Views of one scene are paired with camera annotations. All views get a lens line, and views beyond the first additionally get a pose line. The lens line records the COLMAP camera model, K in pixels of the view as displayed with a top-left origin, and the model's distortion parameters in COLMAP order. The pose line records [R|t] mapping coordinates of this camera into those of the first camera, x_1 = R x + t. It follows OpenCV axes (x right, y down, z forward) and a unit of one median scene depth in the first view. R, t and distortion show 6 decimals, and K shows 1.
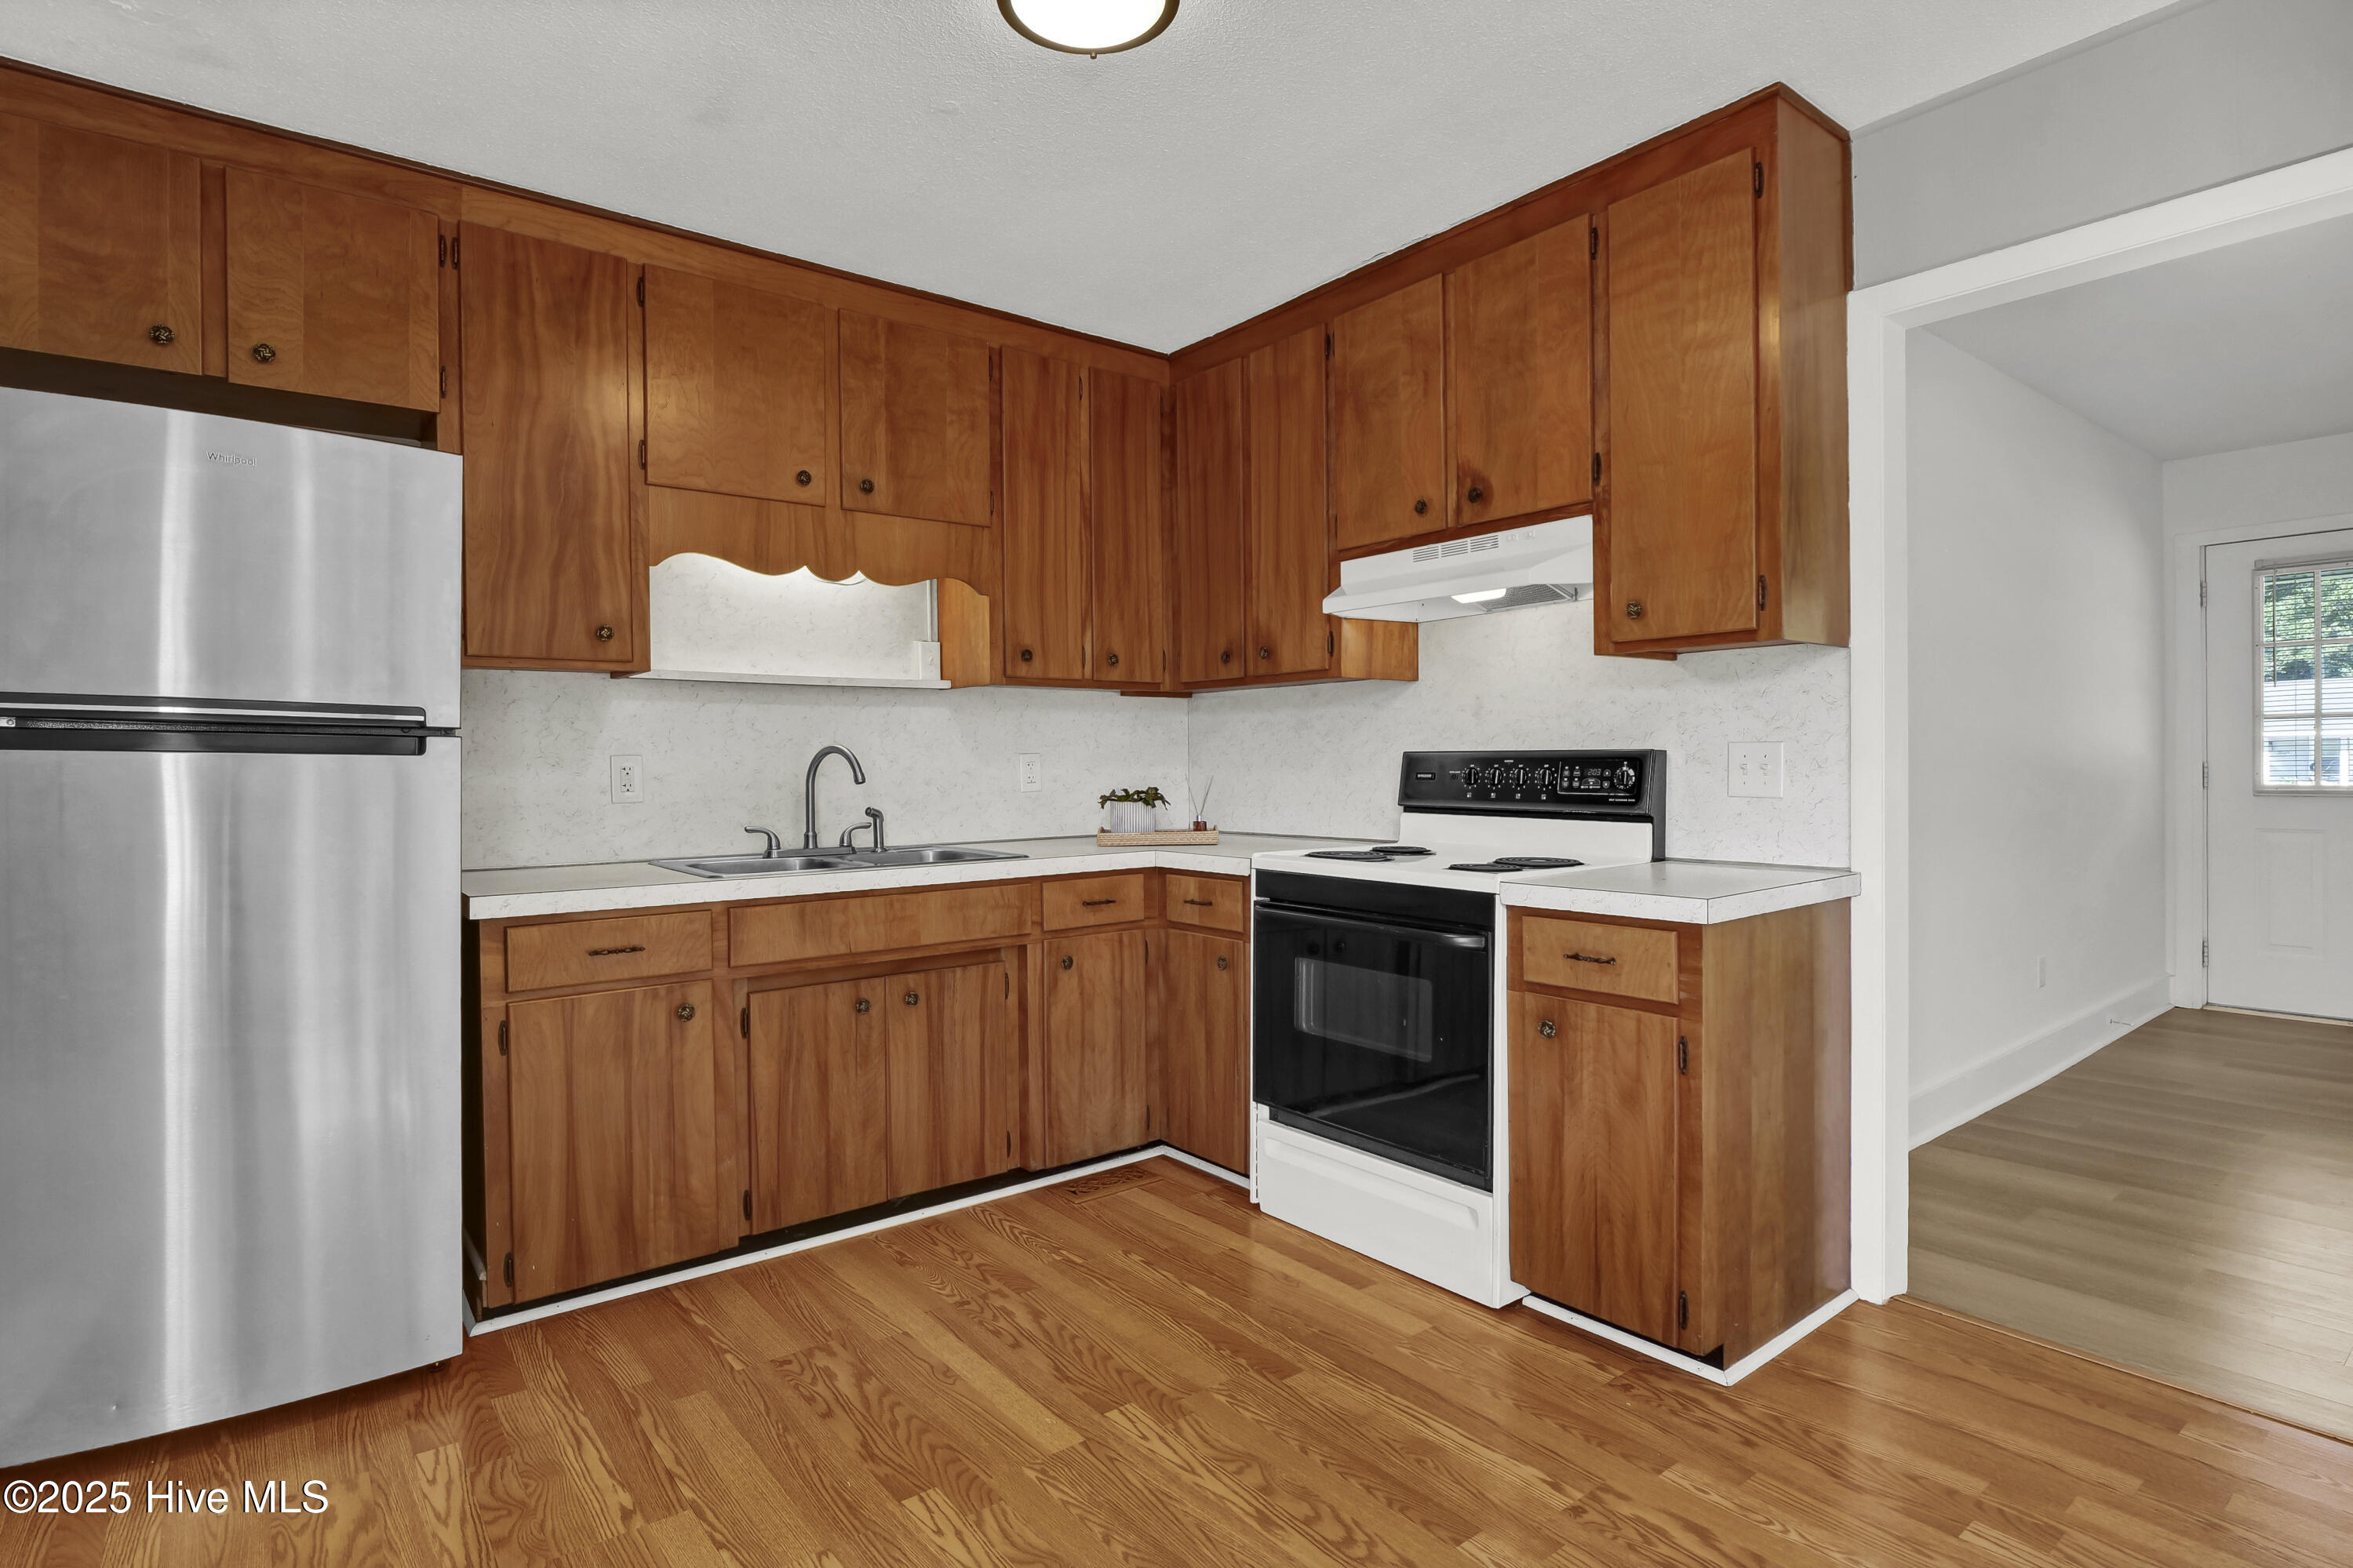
lens RADIAL K [[1173.8, 0, 1169.4], [0, 1173.8, 774.5], [0, 0, 1]] dist [-0.008961, -0.001162]
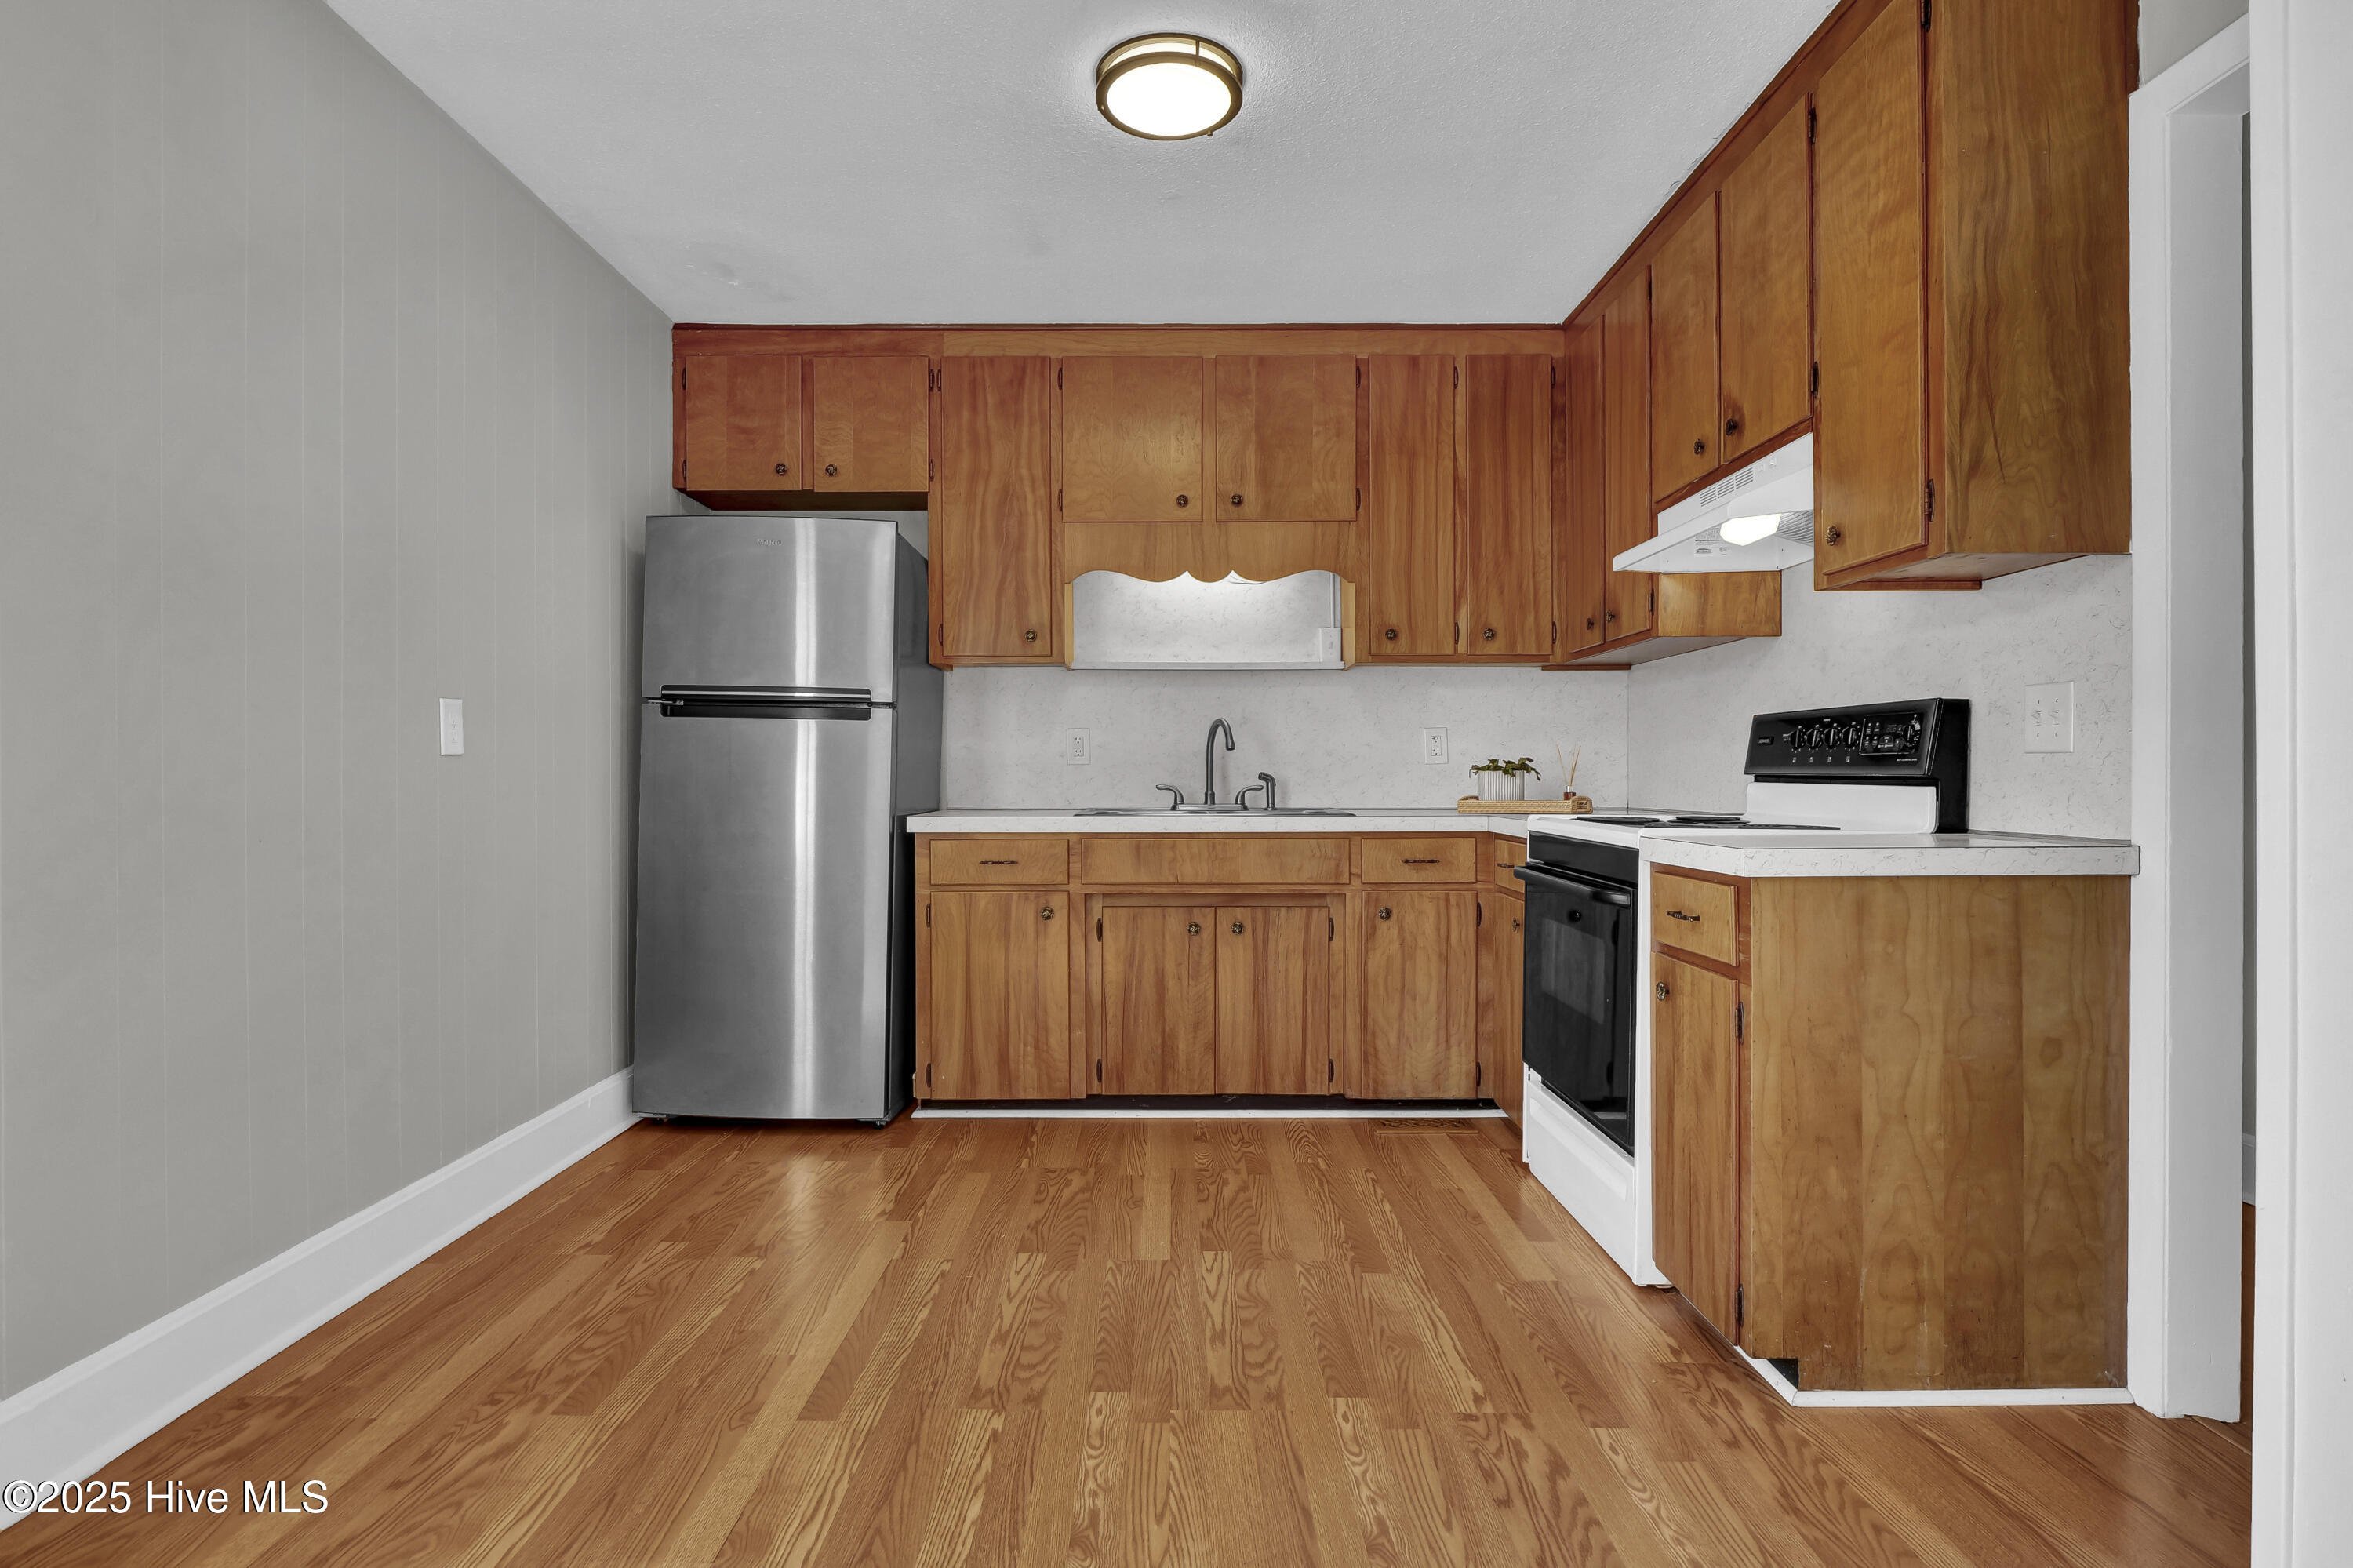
lens RADIAL K [[1215.0, 0, 1187.8], [0, 1215.0, 776.0], [0, 0, 1]] dist [-0.002167, -0.000270]
pose [[0.794622, 0.008799, -0.607041, 0.500054], [-0.012268, 0.999924, -0.001564, 0.040650], [0.606981, 0.008690, 0.794669, -0.009358]]
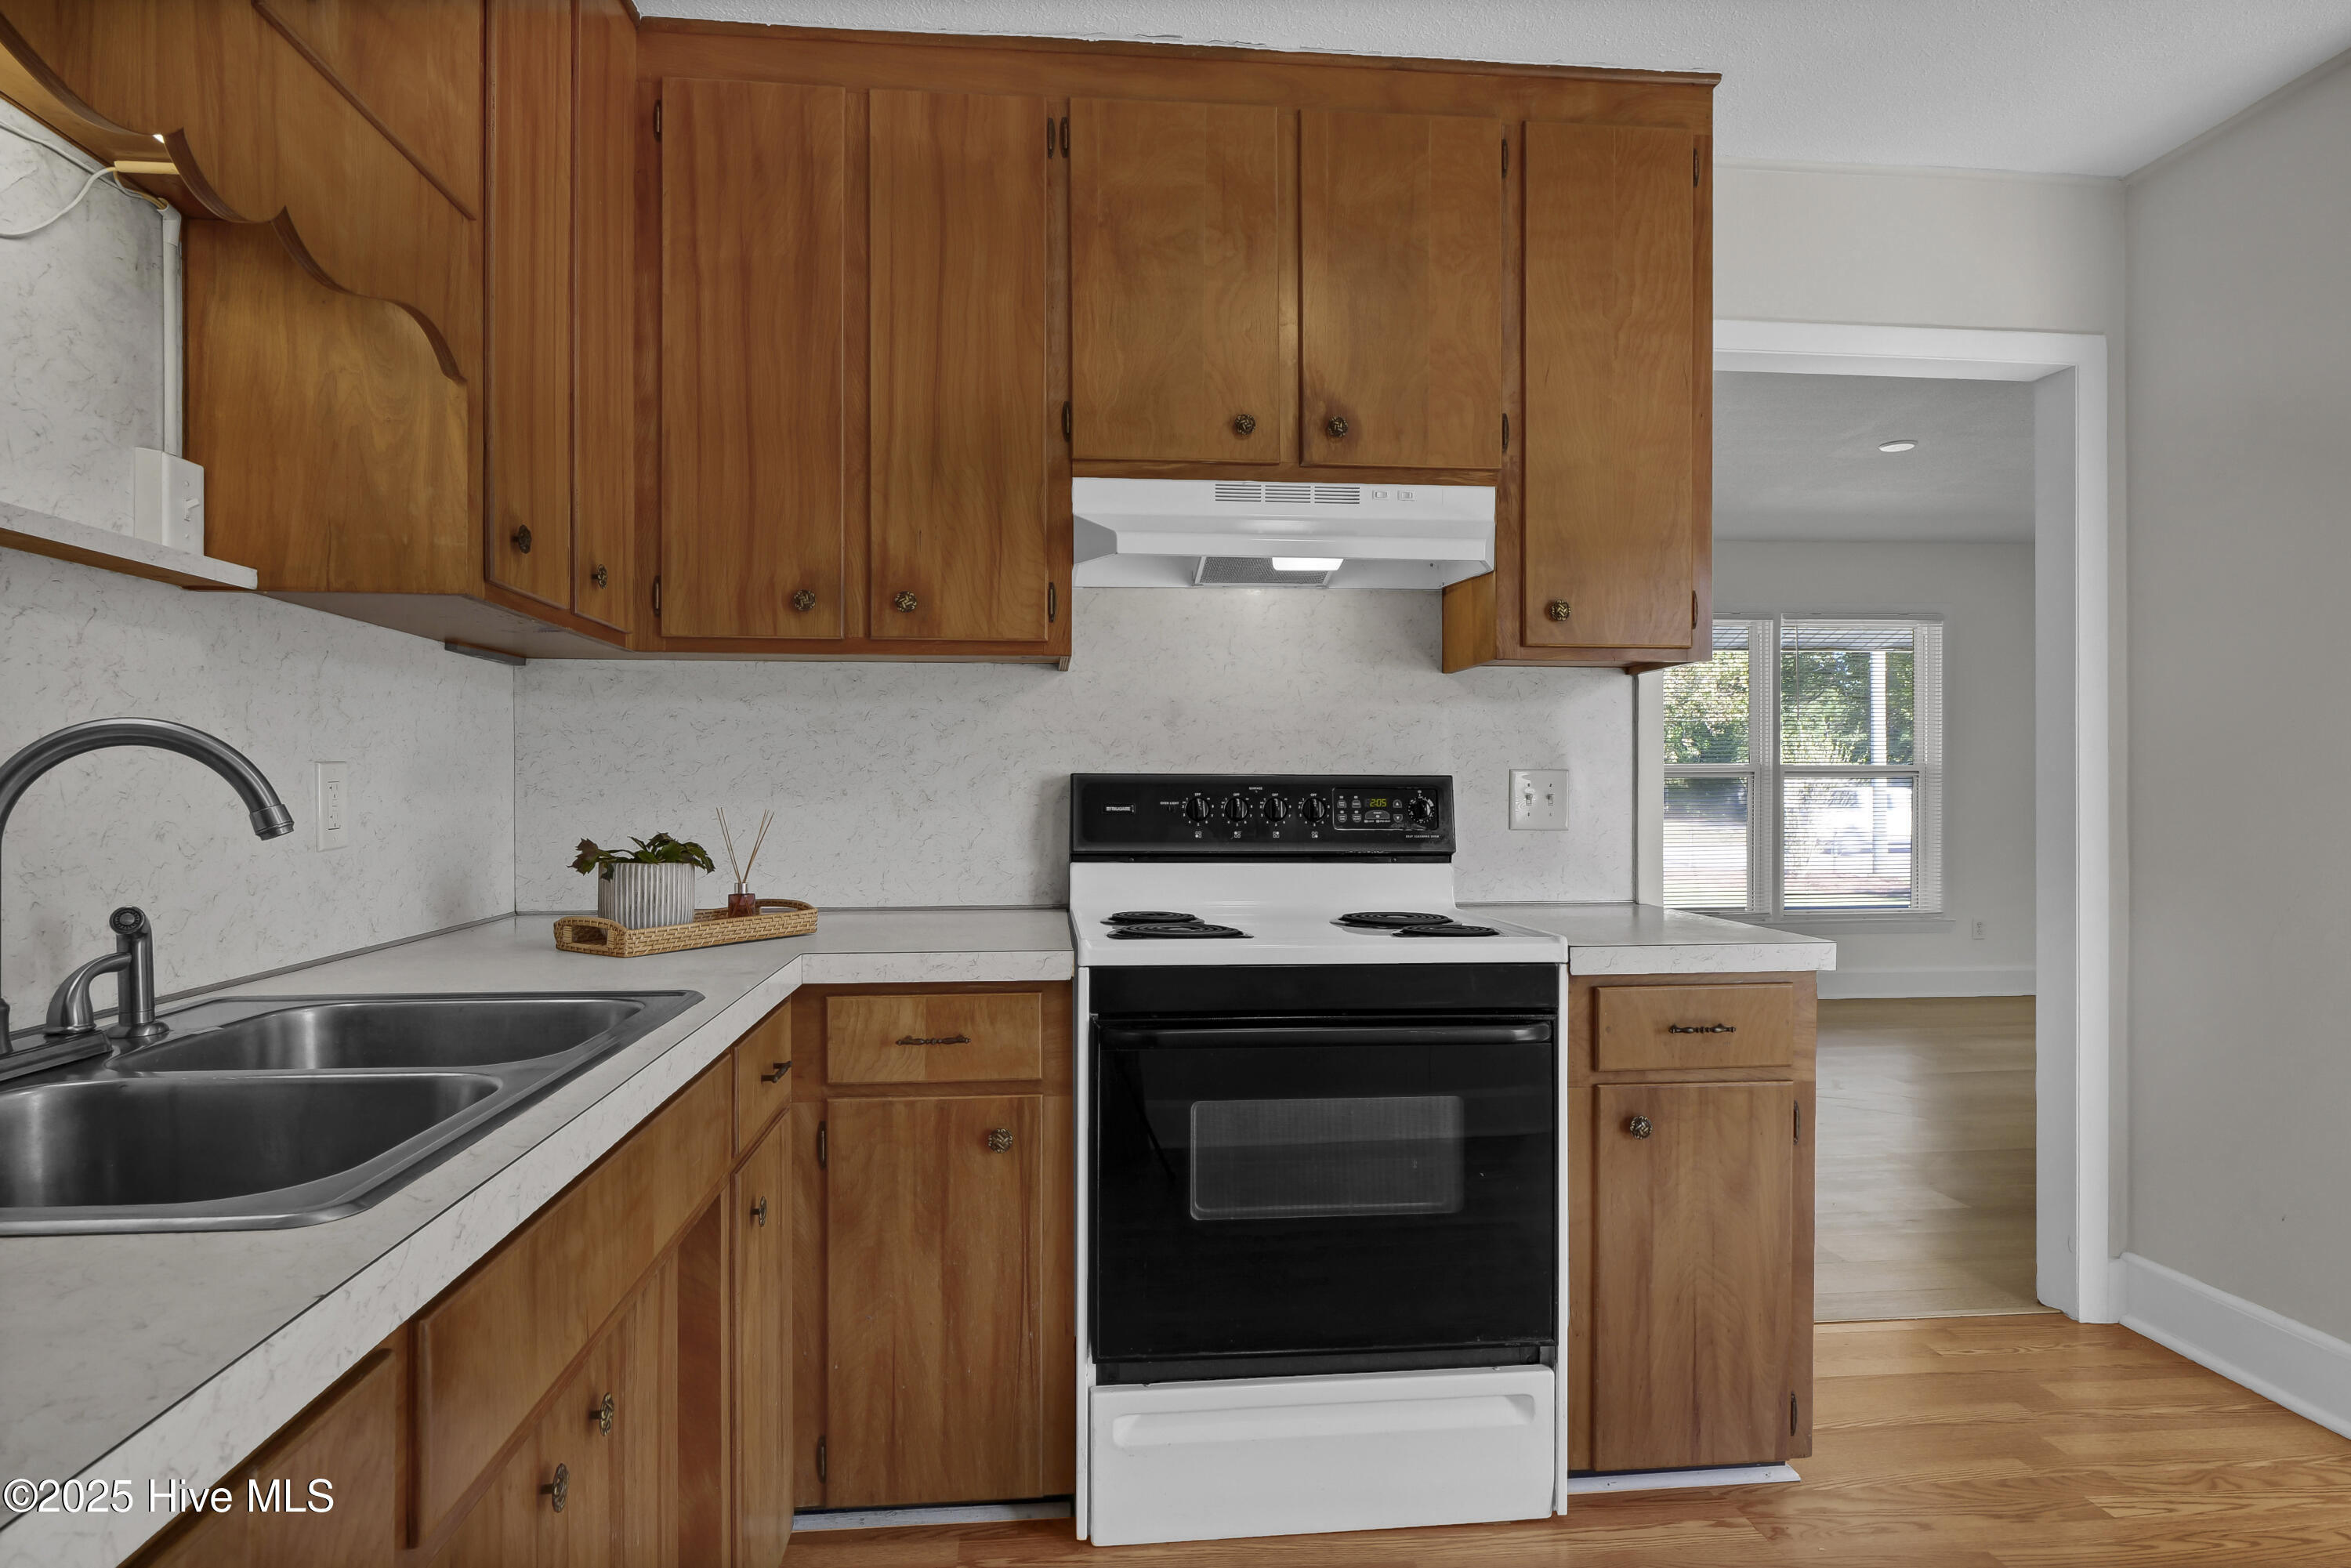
lens RADIAL K [[1339.7, 0, 1175.5], [0, 1339.7, 784.0], [0, 0, 1]] dist [-0.001610, -0.000537]
pose [[0.542000, 0.012236, 0.840289, -0.497074], [0.003996, 0.999845, -0.017136, 0.000069], [-0.840369, 0.012646, 0.541867, 0.628114]]
